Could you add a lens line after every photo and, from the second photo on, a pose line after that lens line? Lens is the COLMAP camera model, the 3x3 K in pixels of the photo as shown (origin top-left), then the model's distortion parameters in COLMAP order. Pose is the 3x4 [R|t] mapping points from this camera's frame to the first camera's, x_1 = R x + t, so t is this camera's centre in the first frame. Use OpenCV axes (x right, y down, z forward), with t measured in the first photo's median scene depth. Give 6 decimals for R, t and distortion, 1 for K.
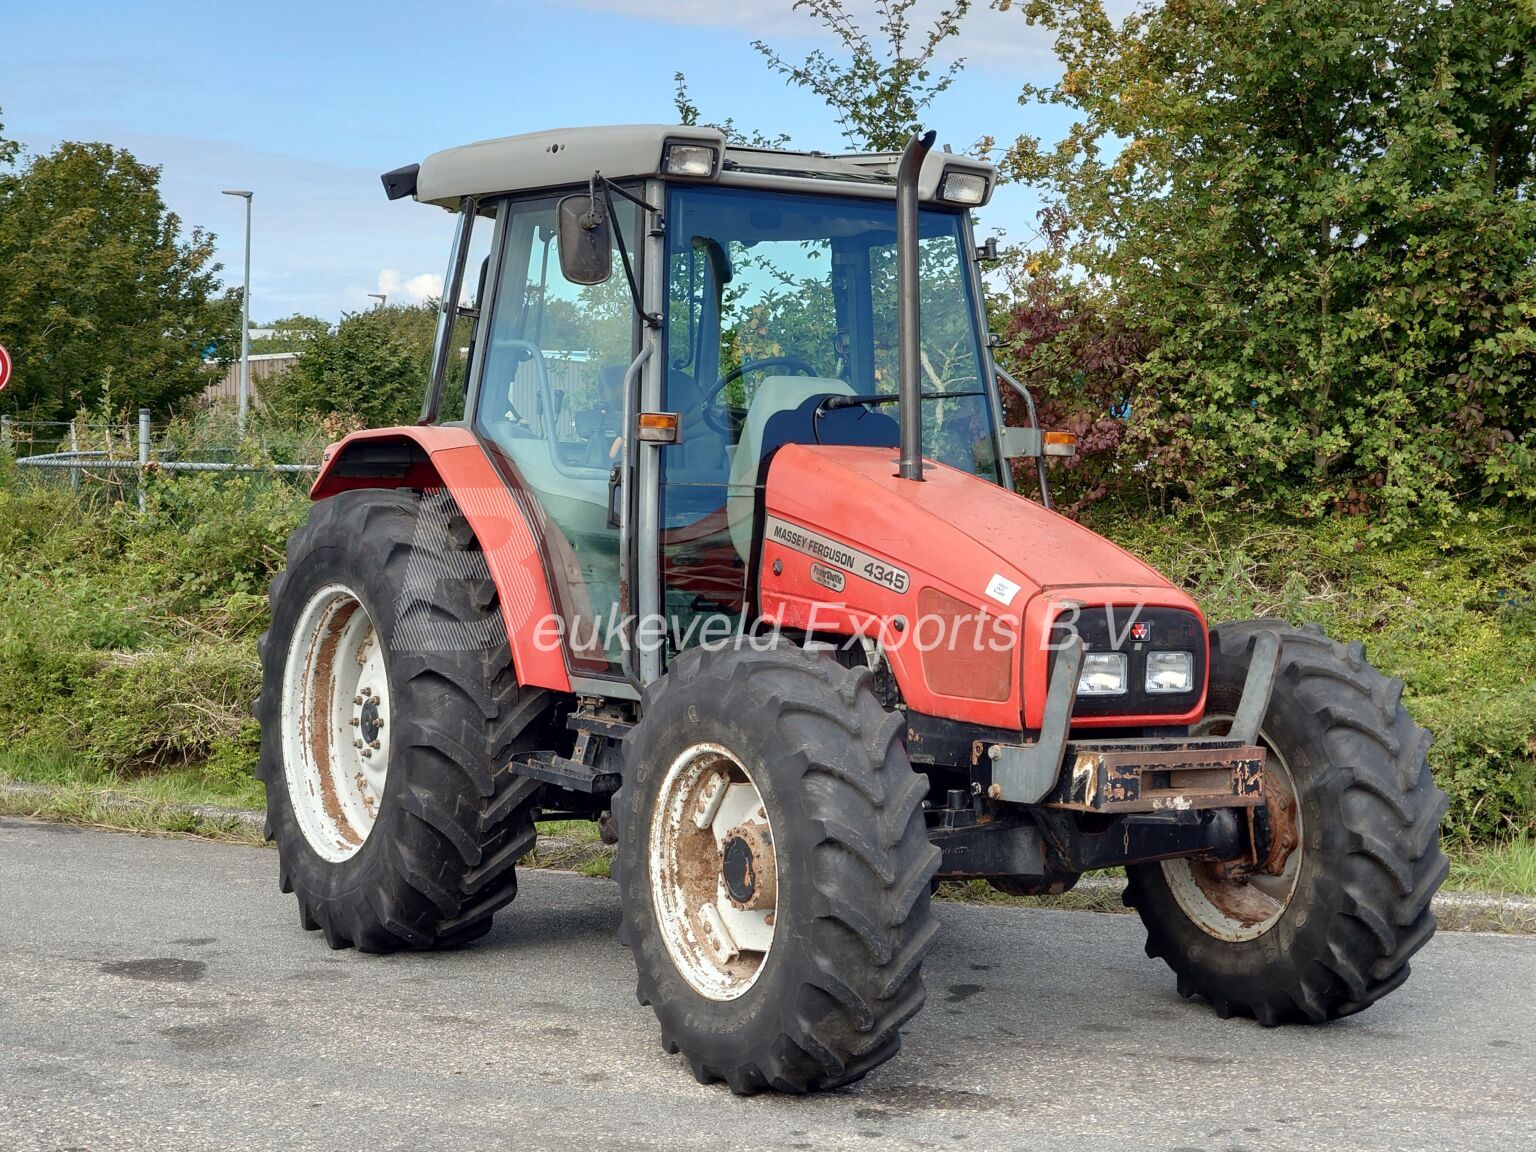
lens RADIAL K [[2619.4, 0, 848.5], [0, 2619.4, 575.4], [0, 0, 1]] dist [0.025236, -0.110396]
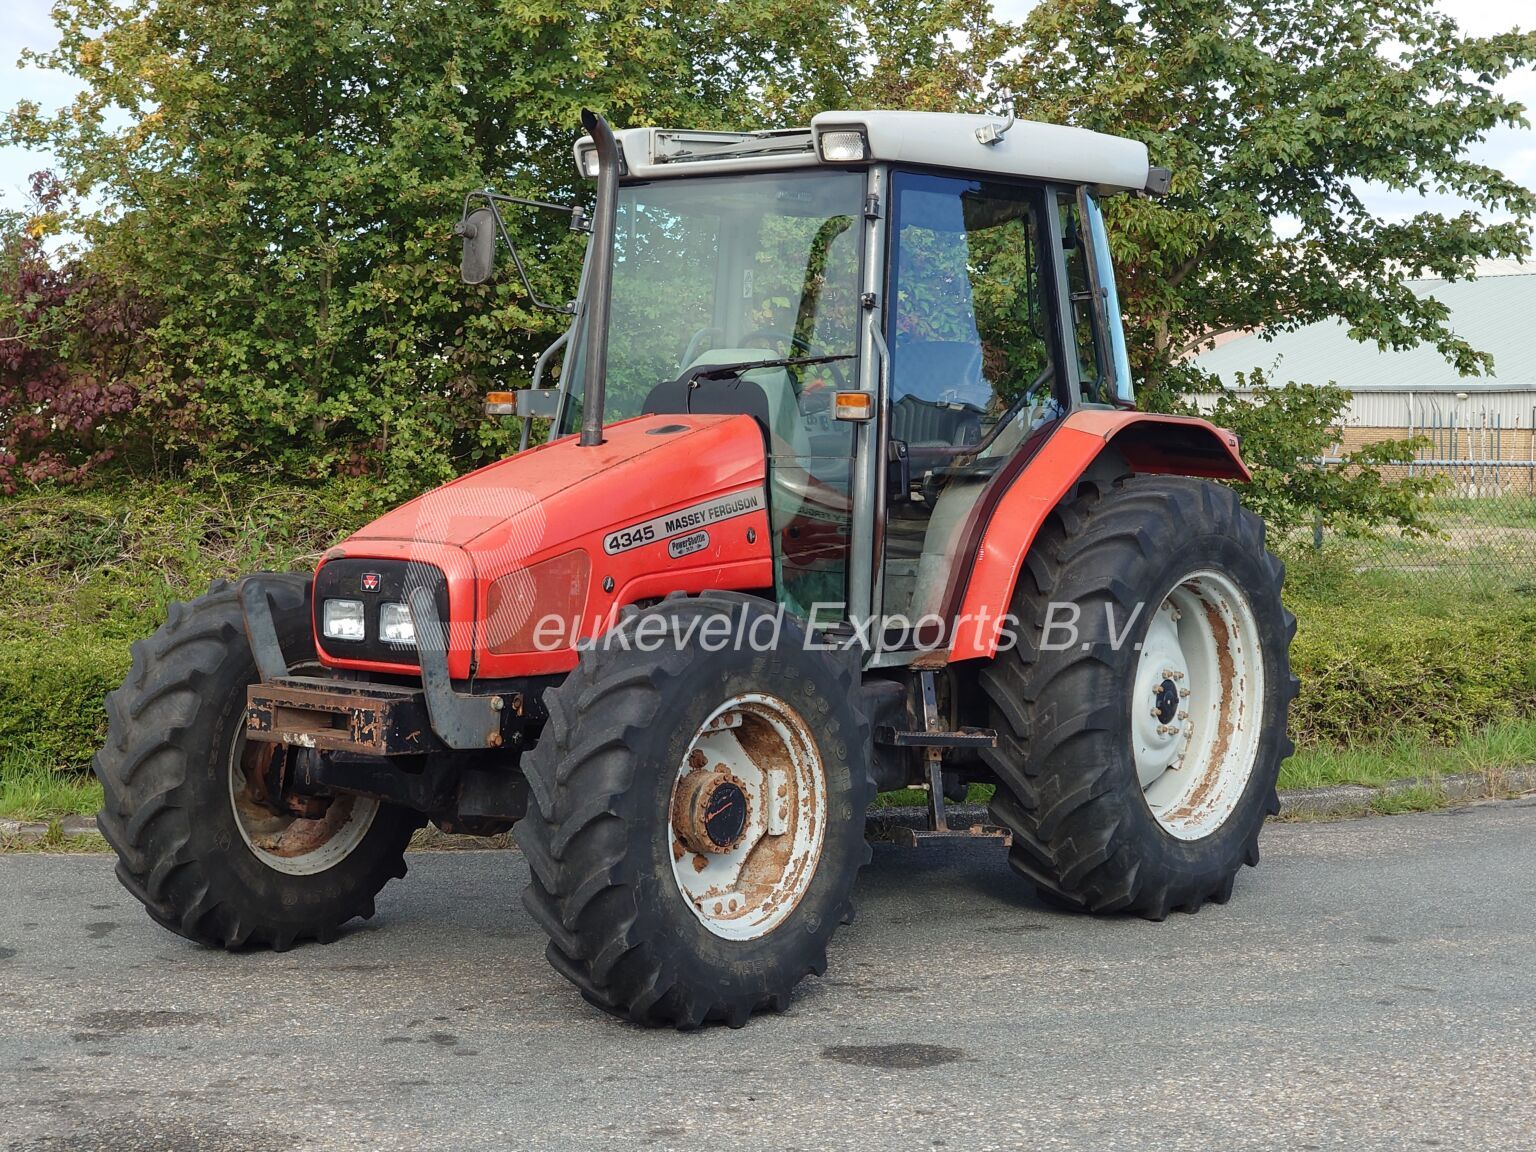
lens RADIAL K [[2619.4, 0, 848.5], [0, 2619.4, 575.4], [0, 0, 1]] dist [0.025236, -0.110396]
pose [[0.899818, -0.016289, 0.435960, -0.094592], [0.010132, 0.999813, 0.016443, 0.001877], [-0.436147, -0.010378, 0.899816, -0.049743]]
